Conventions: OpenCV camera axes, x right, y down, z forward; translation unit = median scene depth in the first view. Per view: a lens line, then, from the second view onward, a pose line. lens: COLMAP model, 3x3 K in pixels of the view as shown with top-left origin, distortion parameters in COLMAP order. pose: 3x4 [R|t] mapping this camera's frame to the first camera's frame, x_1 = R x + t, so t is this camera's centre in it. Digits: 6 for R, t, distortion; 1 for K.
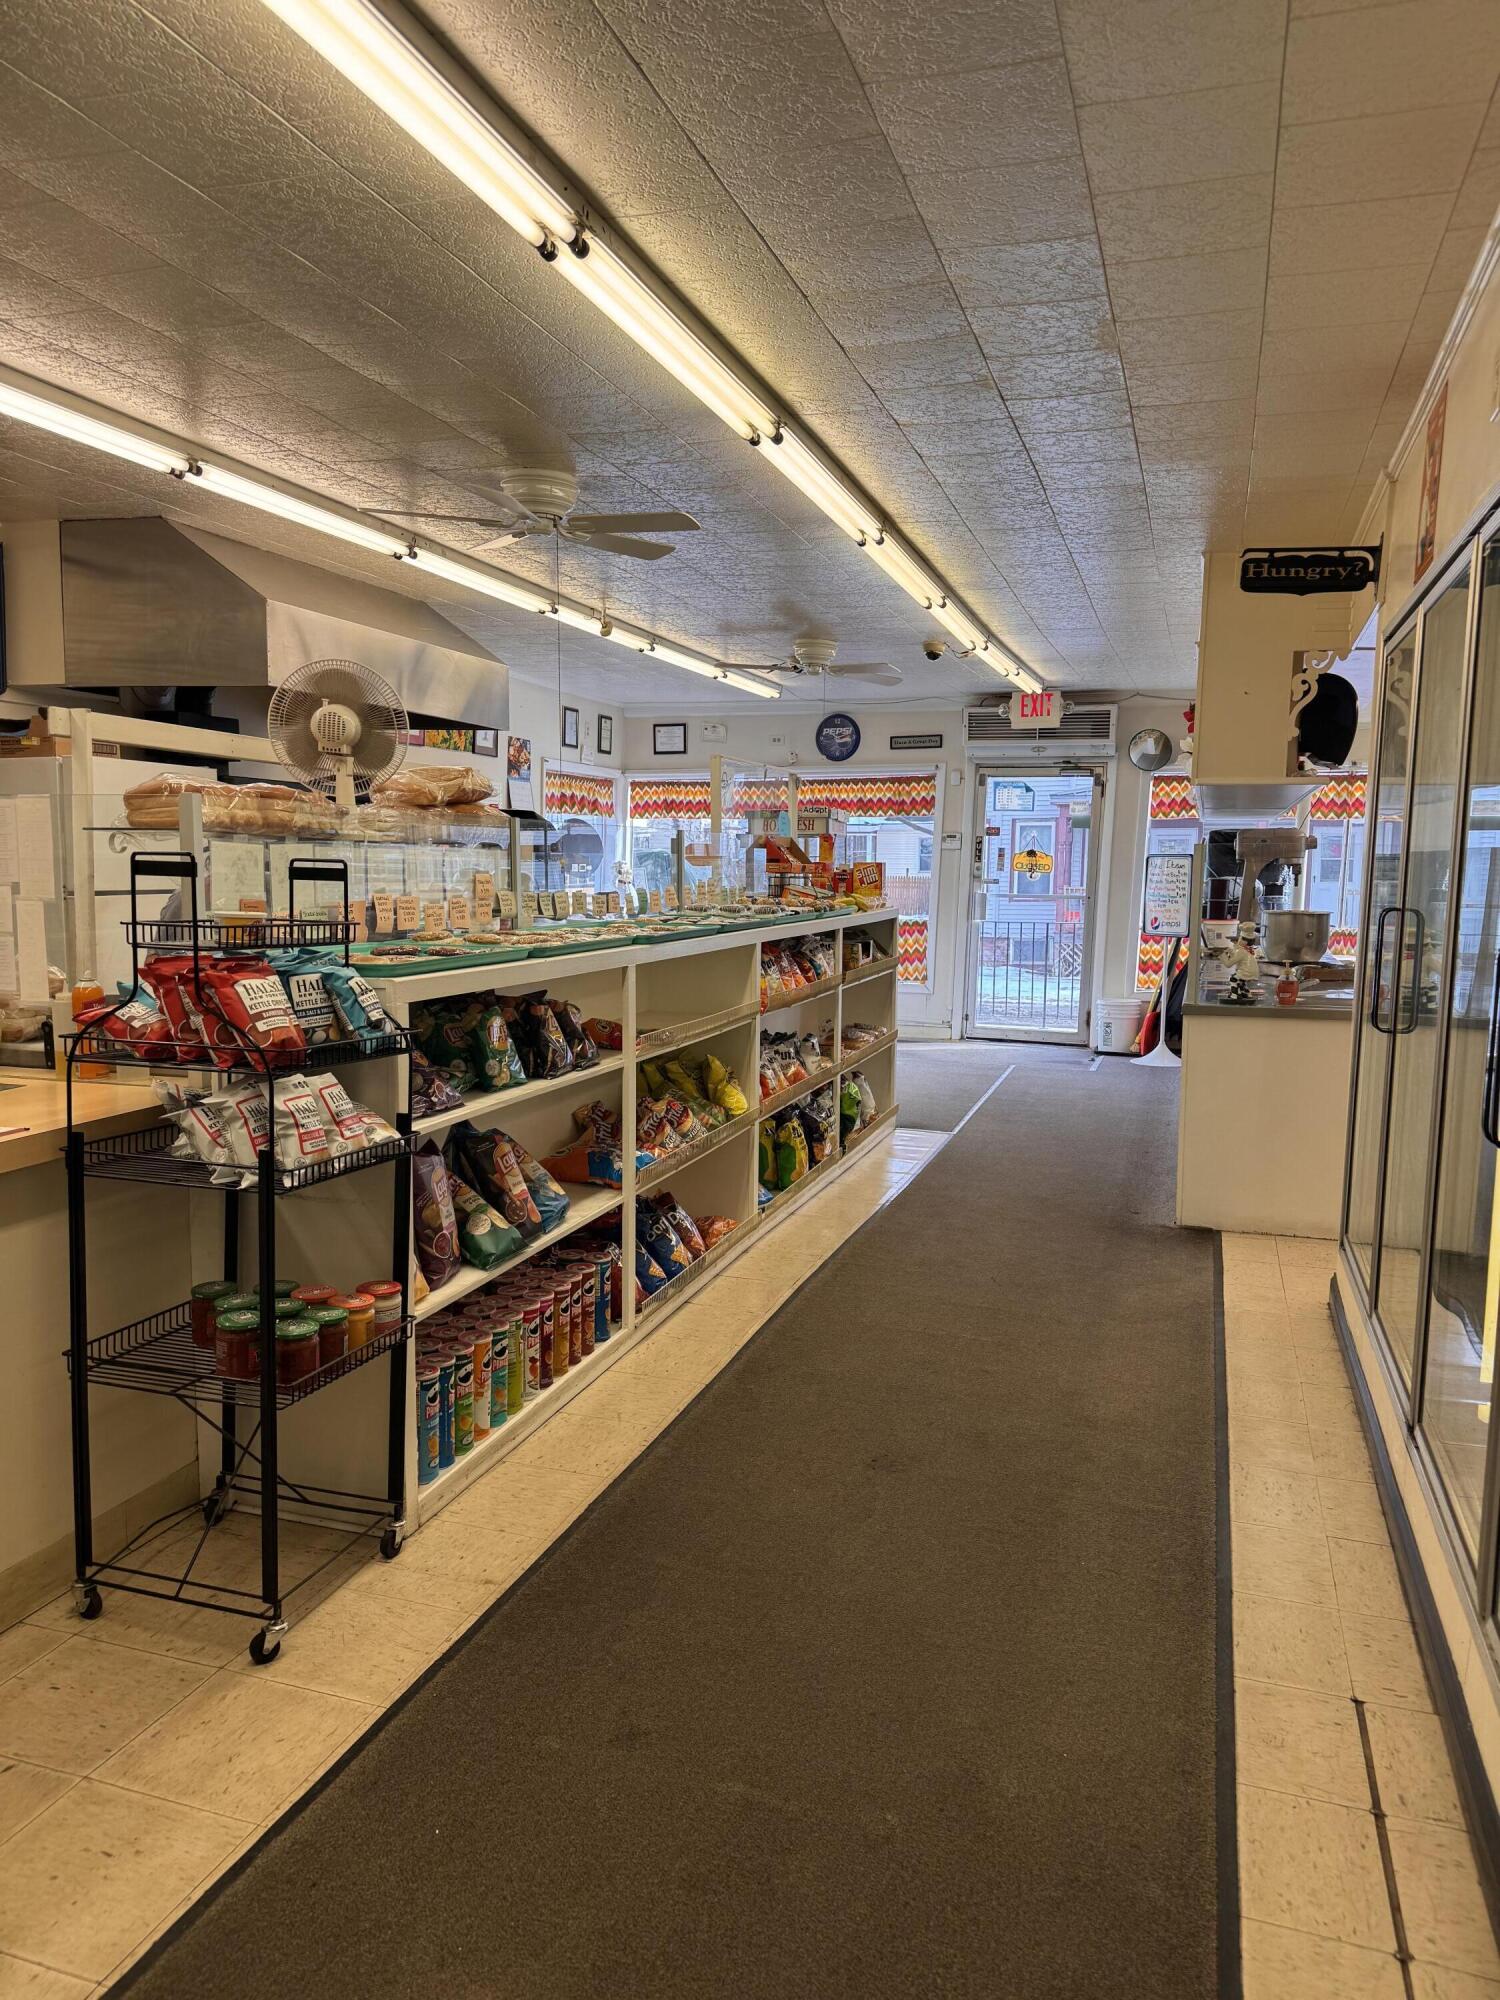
lens RADIAL K [[1431.4, 0, 750.0], [0, 1431.4, 1000.0], [0, 0, 1]] dist [0.141784, -0.186841]
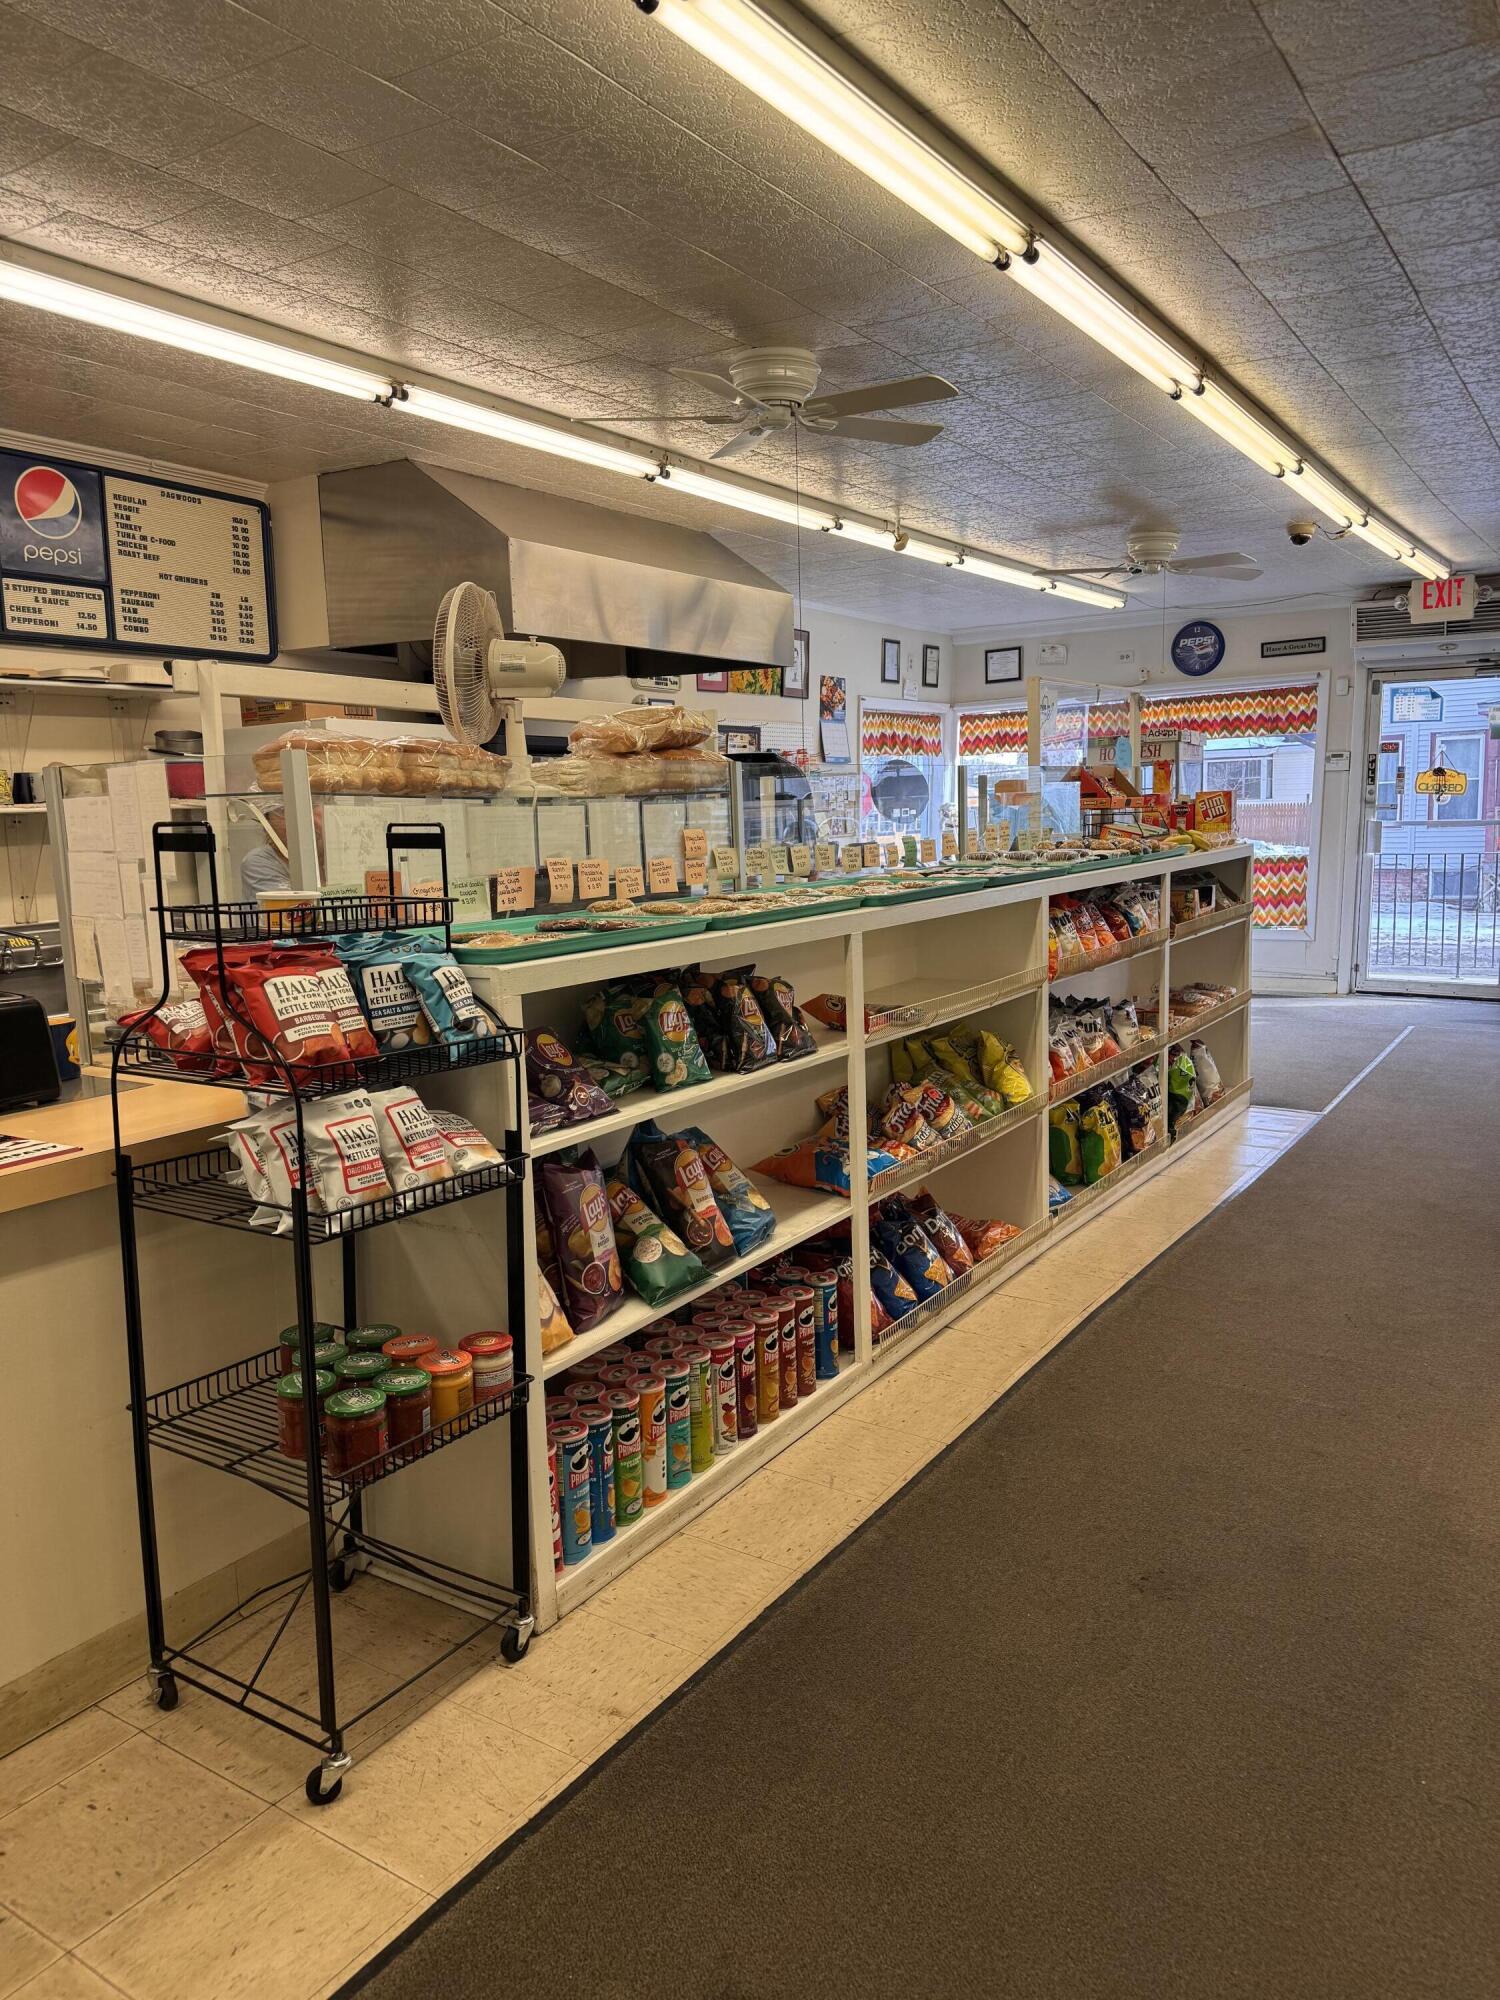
lens RADIAL K [[1431.4, 0, 750.0], [0, 1431.4, 1000.0], [0, 0, 1]] dist [0.141784, -0.186841]
pose [[0.965381, -0.004219, -0.260810, 0.073476], [0.014540, 0.999185, 0.037656, -0.017245], [0.260438, -0.040145, 0.964656, 0.176031]]
